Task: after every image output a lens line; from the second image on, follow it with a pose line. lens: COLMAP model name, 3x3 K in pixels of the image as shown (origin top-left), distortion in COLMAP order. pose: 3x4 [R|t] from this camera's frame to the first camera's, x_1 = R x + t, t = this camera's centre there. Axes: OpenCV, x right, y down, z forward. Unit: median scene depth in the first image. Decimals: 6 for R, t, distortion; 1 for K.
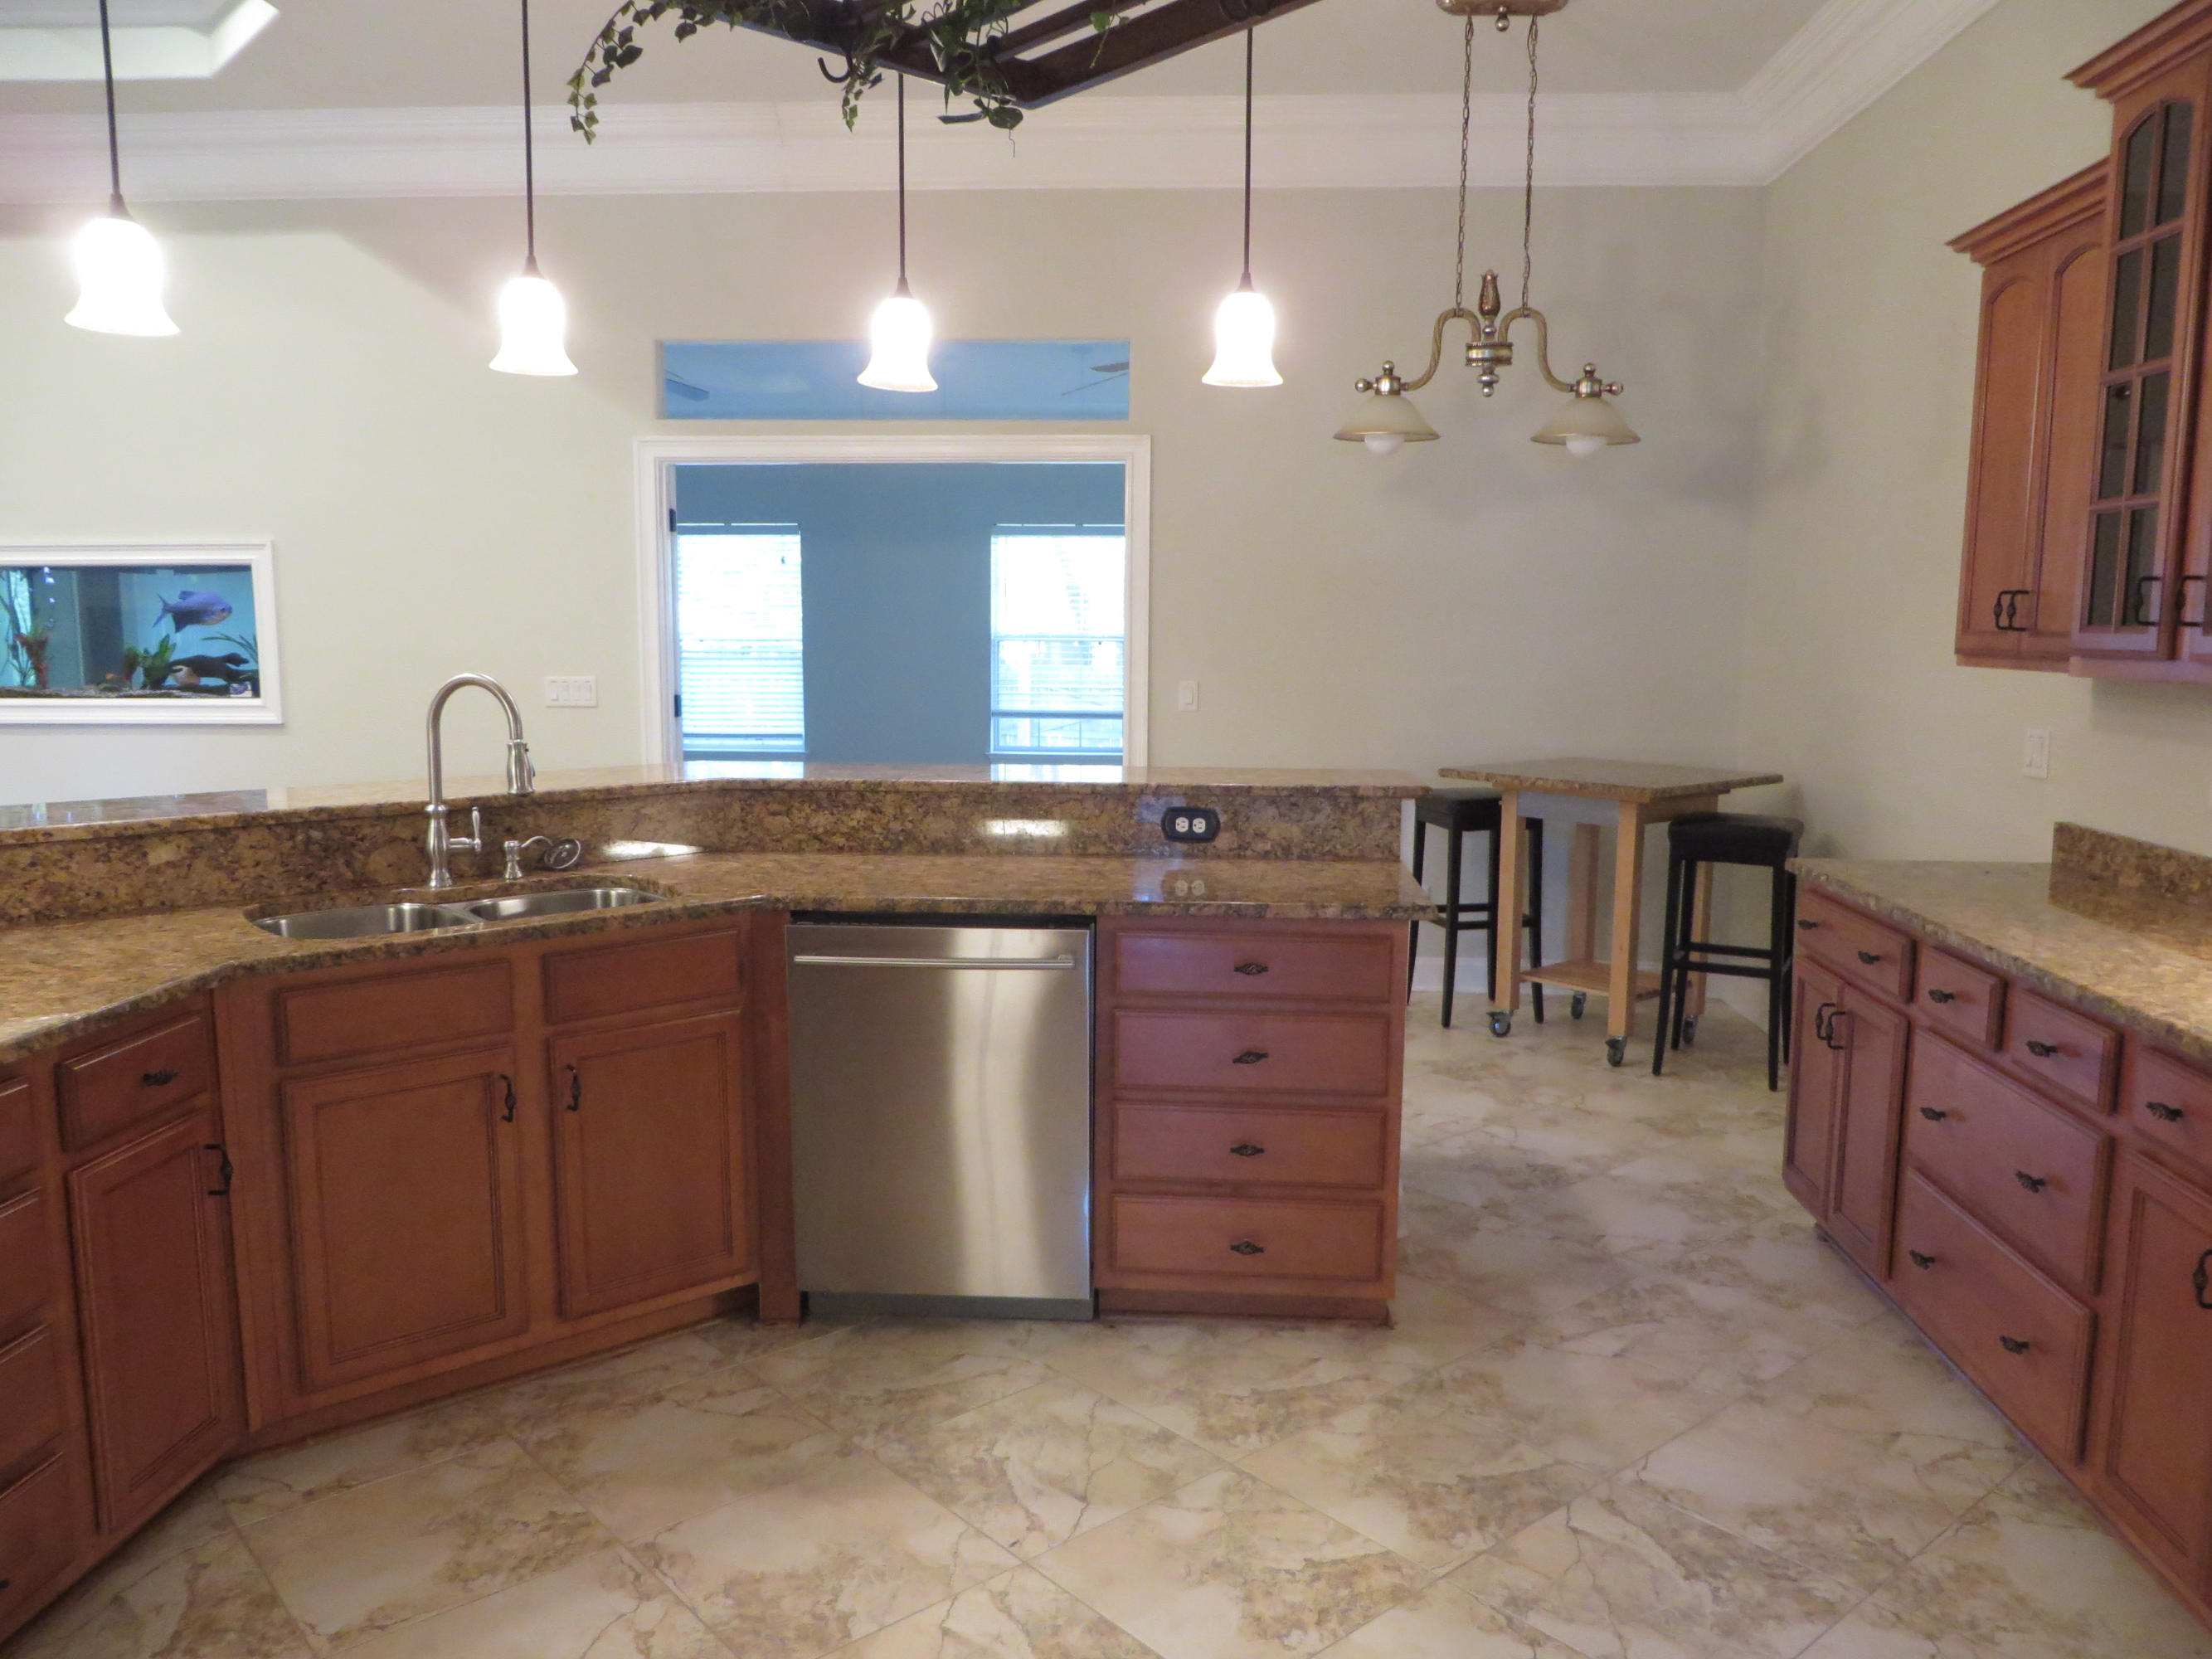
lens RADIAL K [[1652.9, 0, 1110.9], [0, 1652.9, 826.7], [0, 0, 1]] dist [-0.016972, 0.000652]
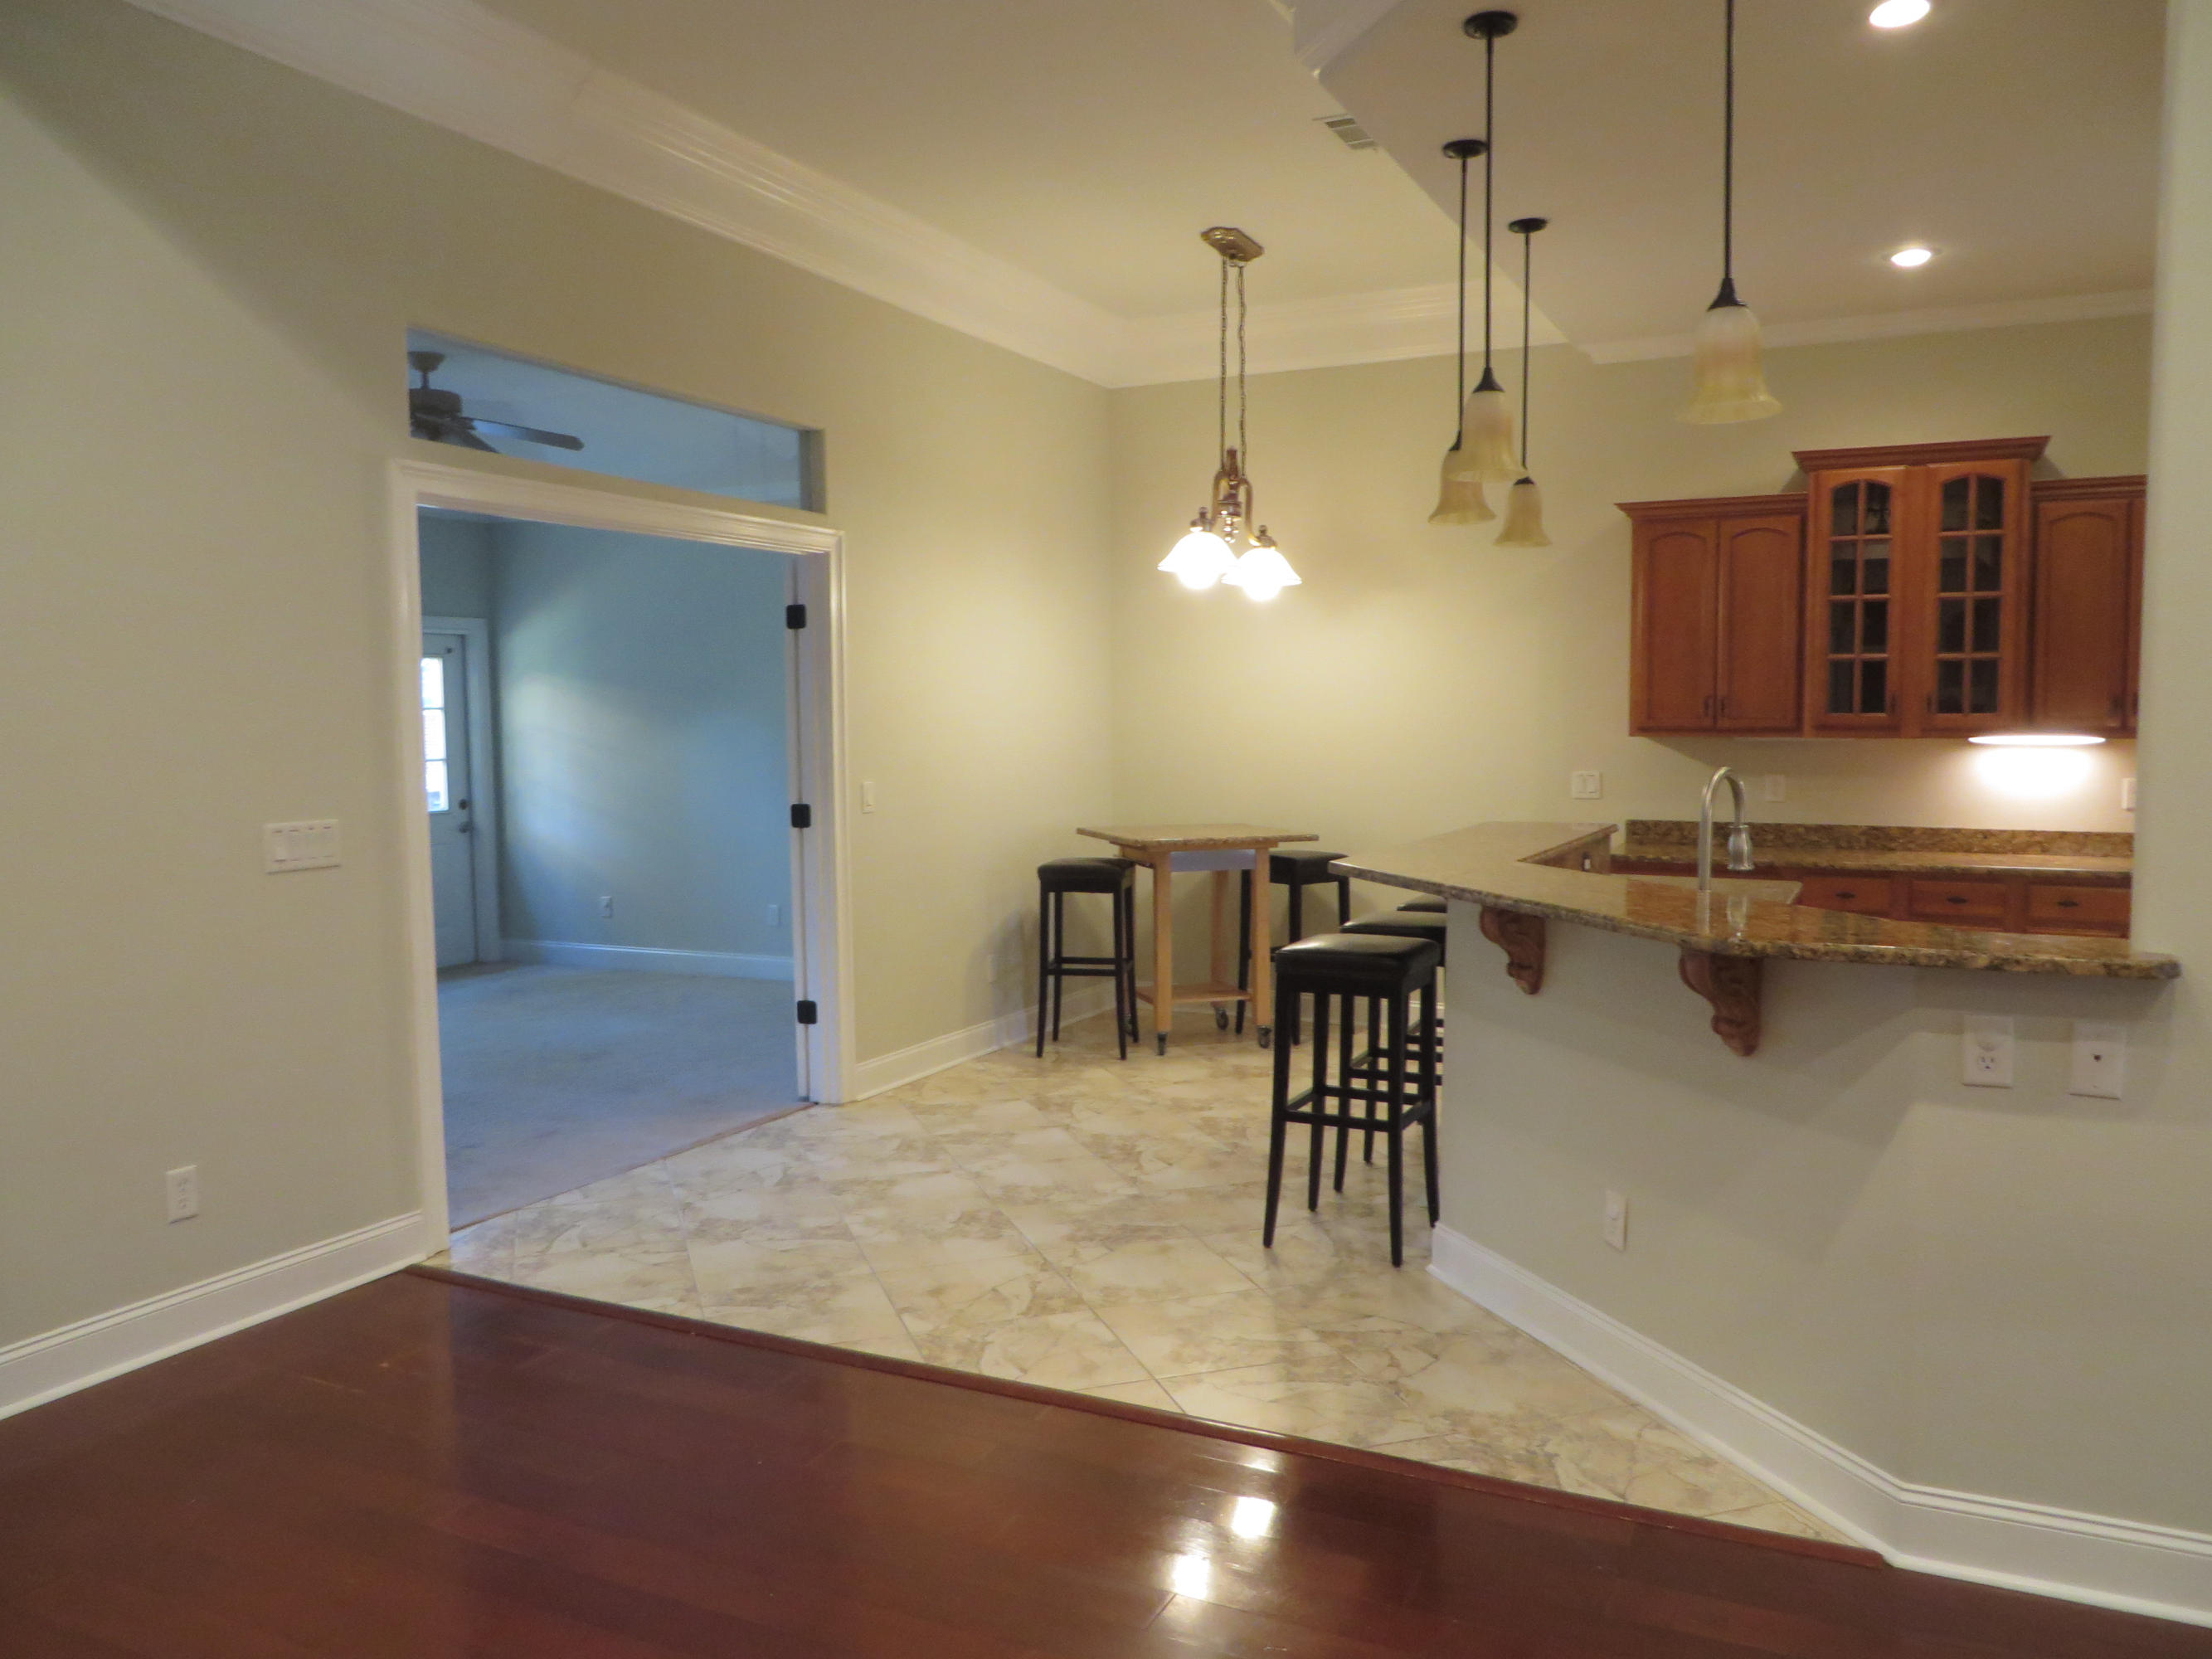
lens RADIAL K [[1652.9, 0, 1112.8], [0, 1652.9, 820.4], [0, 0, 1]] dist [-0.016972, 0.000652]
pose [[0.382620, -0.068112, 0.921392, -1.408187], [0.124482, 0.991986, 0.021637, -0.119648], [-0.915481, 0.106418, 0.388033, 0.848662]]
